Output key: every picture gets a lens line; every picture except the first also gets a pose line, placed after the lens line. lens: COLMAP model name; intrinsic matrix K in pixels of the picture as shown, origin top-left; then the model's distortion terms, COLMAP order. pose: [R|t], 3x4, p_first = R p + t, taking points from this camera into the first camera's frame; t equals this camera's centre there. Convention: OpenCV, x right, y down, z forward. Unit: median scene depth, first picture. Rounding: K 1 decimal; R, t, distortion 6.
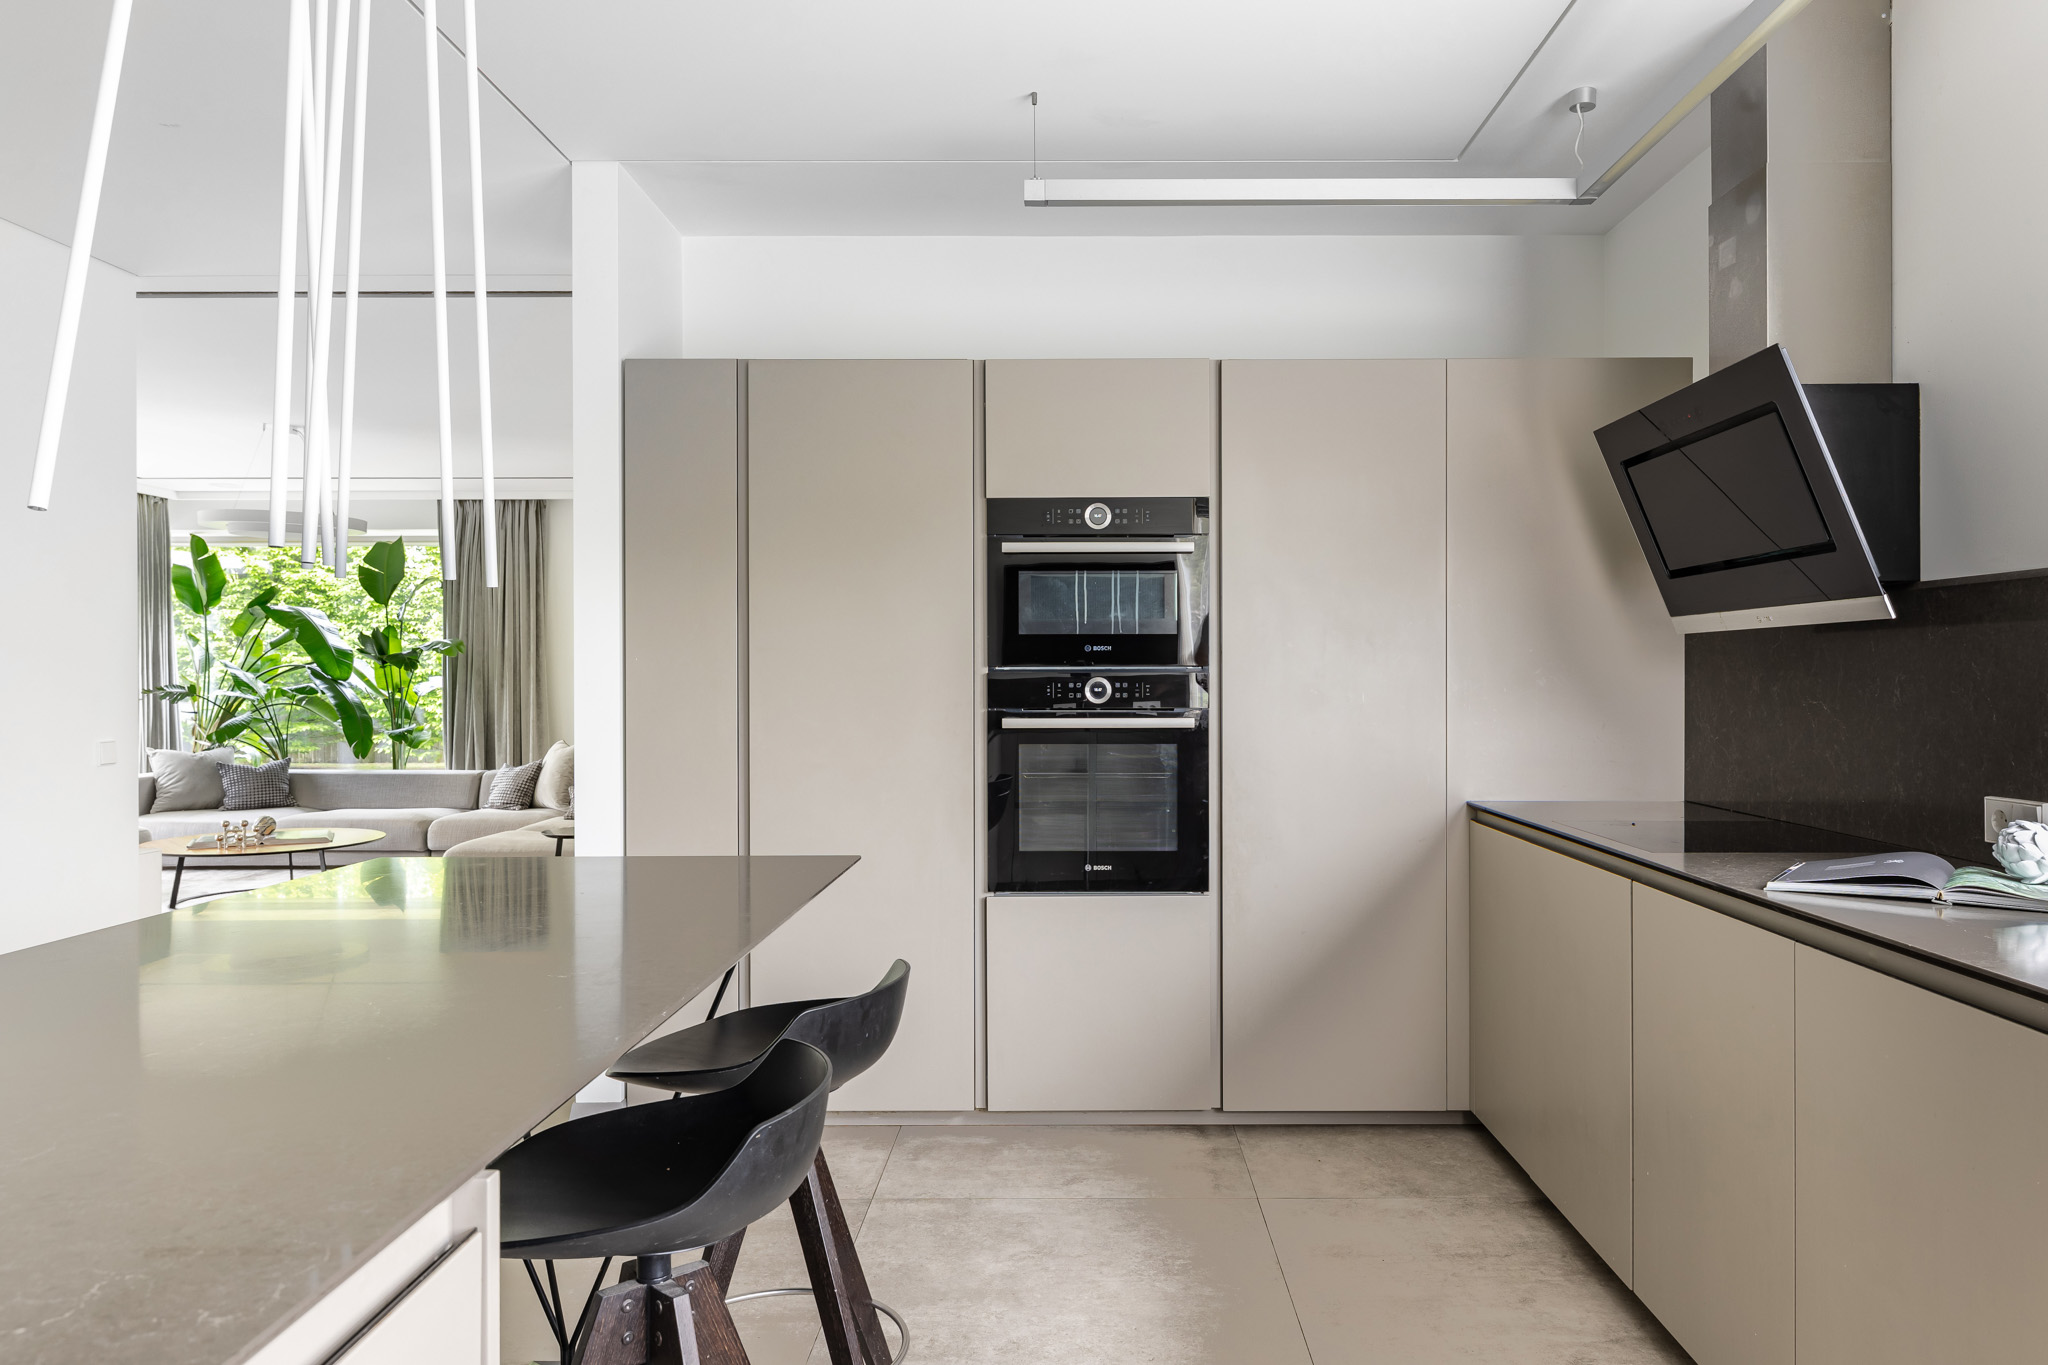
lens RADIAL K [[1380.3, 0, 1032.0], [0, 1380.3, 676.5], [0, 0, 1]] dist [0.004324, -0.001701]
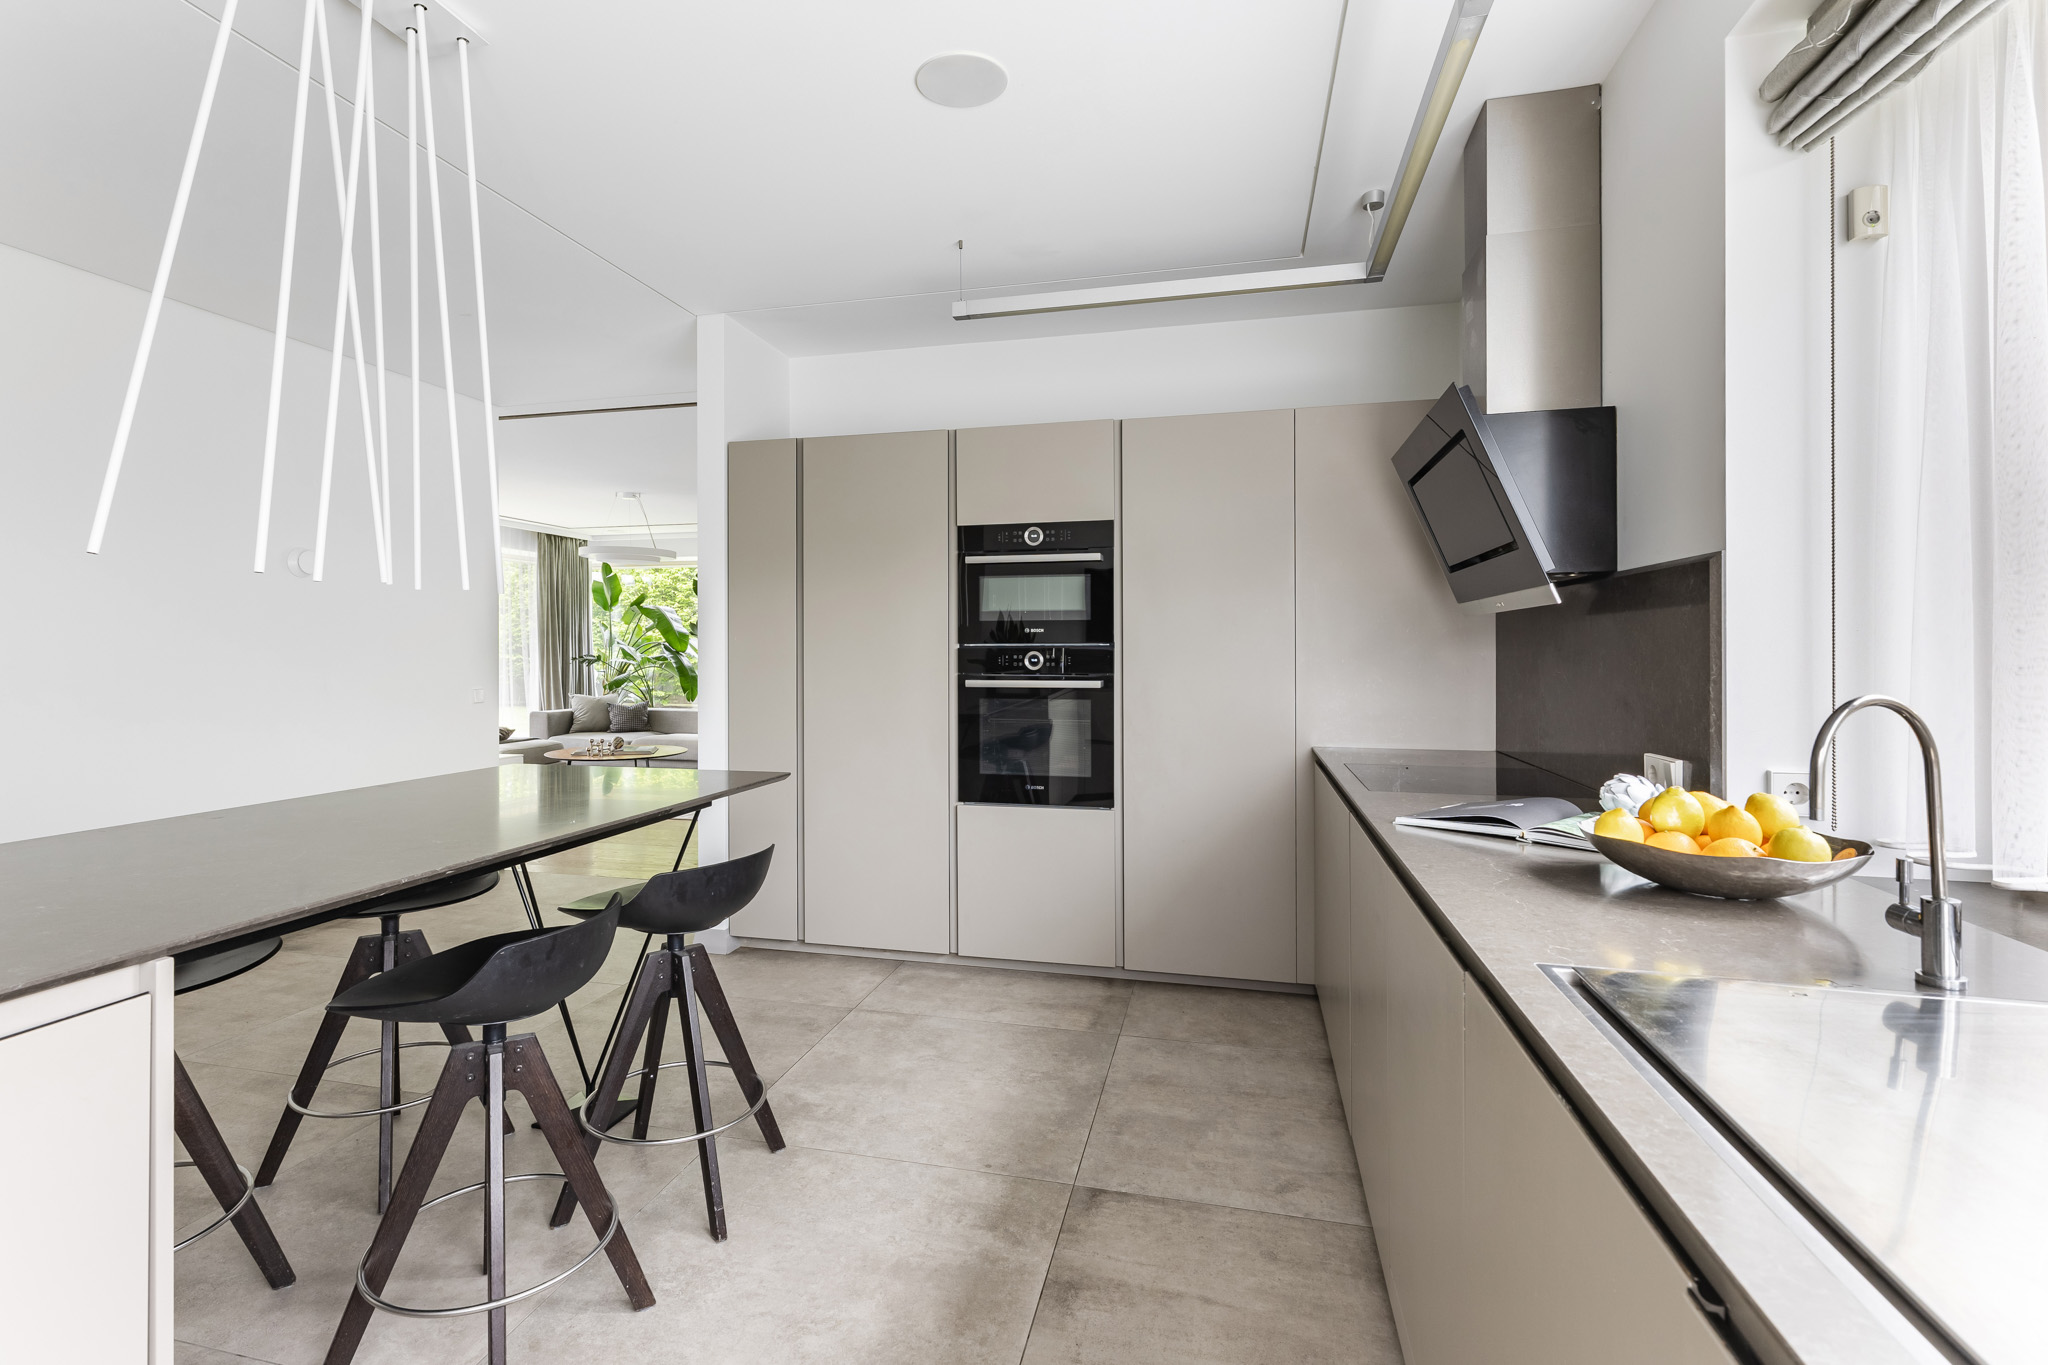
lens RADIAL K [[961.6, 0, 948.8], [0, 961.6, 643.5], [0, 0, 1]] dist [0.002644, -0.000269]
pose [[0.967261, -0.001711, -0.253780, 0.212311], [0.000254, 0.999983, -0.005773, -0.001593], [0.253785, 0.005519, 0.967245, 0.035284]]
